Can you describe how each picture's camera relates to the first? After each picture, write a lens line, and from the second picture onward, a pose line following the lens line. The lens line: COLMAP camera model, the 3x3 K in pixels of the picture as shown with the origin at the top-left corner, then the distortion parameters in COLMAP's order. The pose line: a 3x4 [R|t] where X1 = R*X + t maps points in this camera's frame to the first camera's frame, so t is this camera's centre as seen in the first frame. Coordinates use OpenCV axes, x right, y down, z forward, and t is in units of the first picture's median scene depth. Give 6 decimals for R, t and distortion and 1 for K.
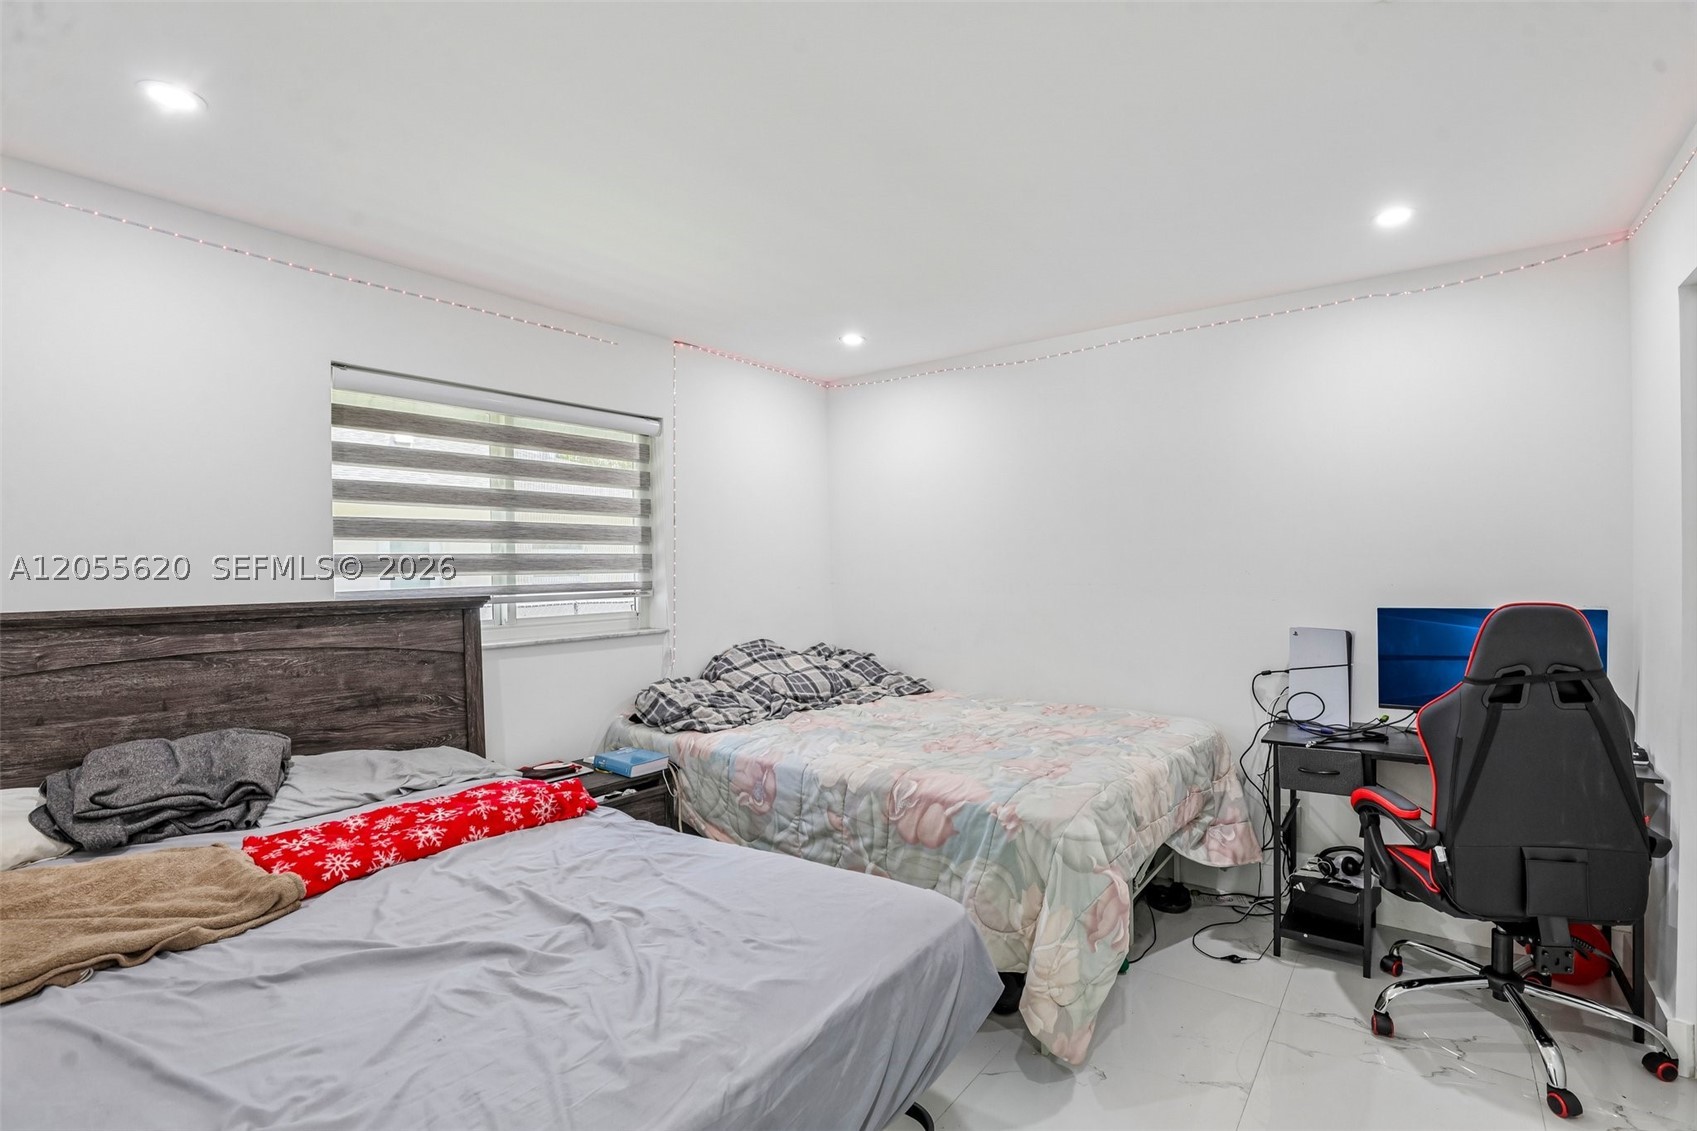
lens RADIAL K [[775.7, 0, 857.1], [0, 775.7, 573.8], [0, 0, 1]] dist [-0.037119, 0.007900]
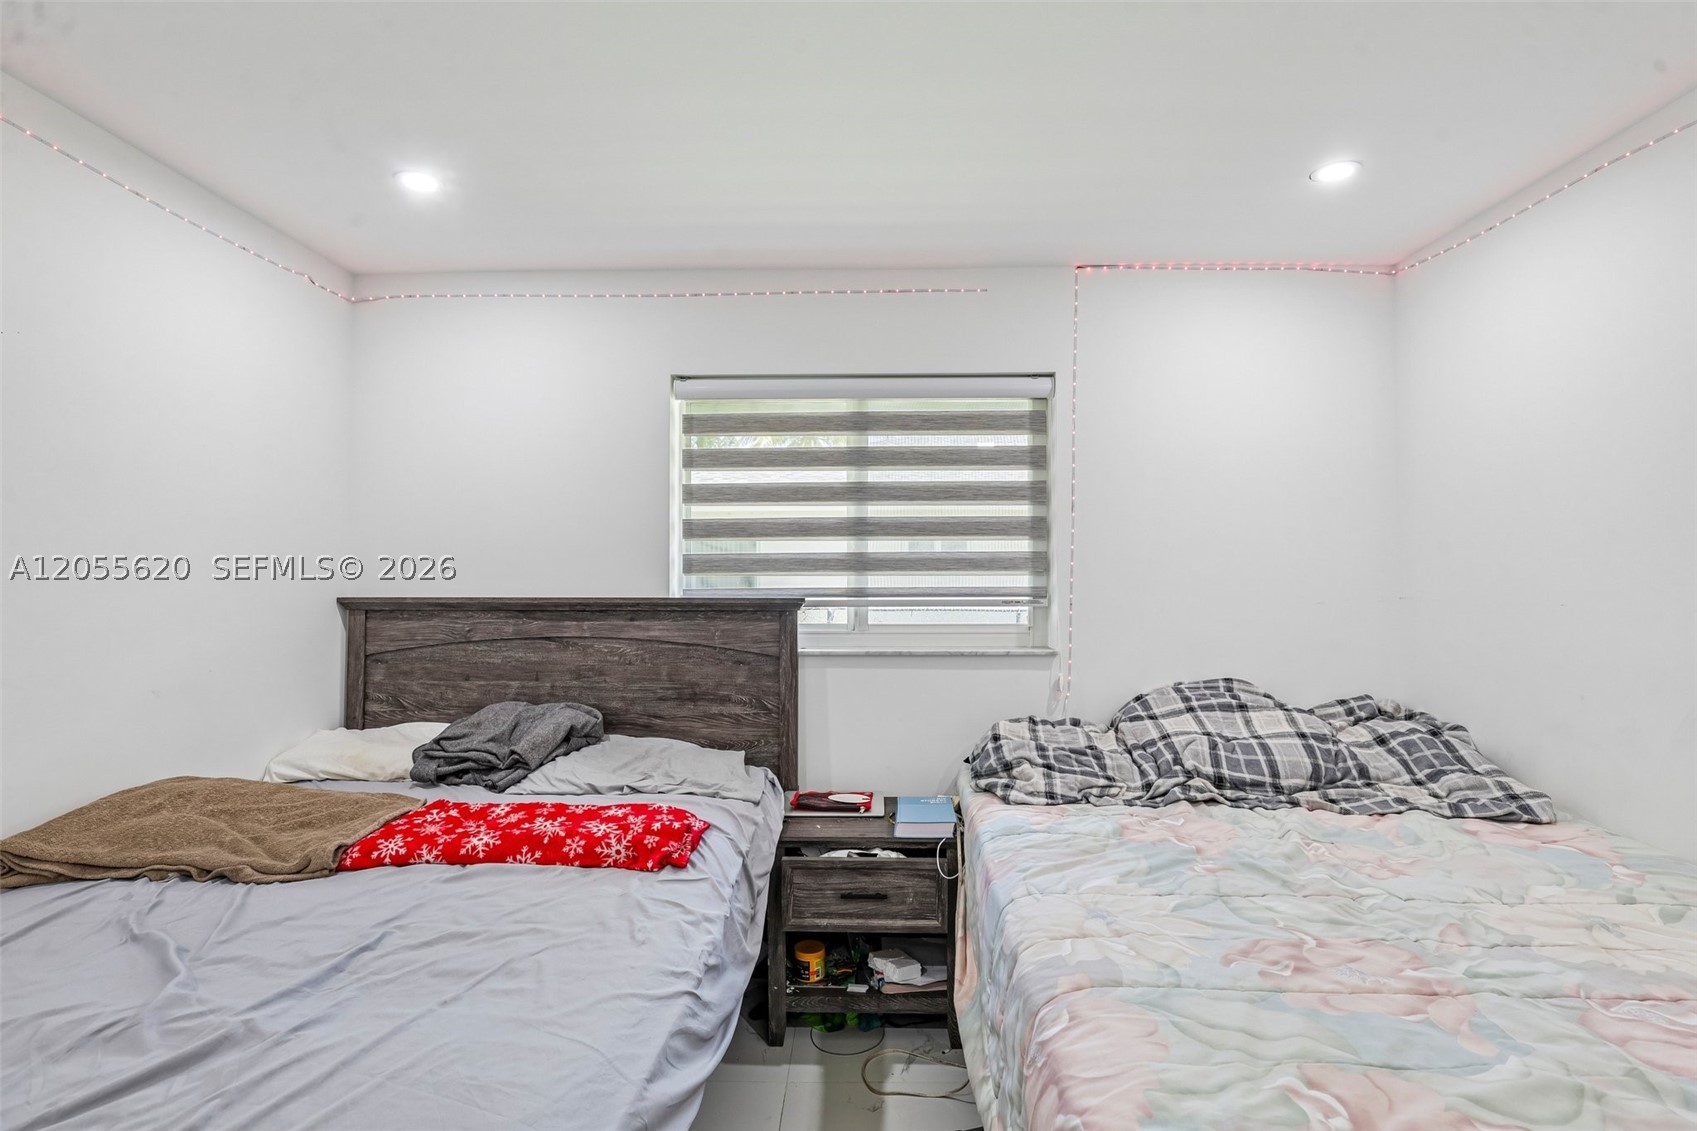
lens RADIAL K [[775.7, 0, 857.1], [0, 775.7, 573.8], [0, 0, 1]] dist [-0.037119, 0.007900]
pose [[0.592423, 0.013294, -0.805517, 0.339351], [-0.013180, 0.999890, 0.006809, -0.008523], [0.805519, 0.006583, 0.592533, 0.546703]]
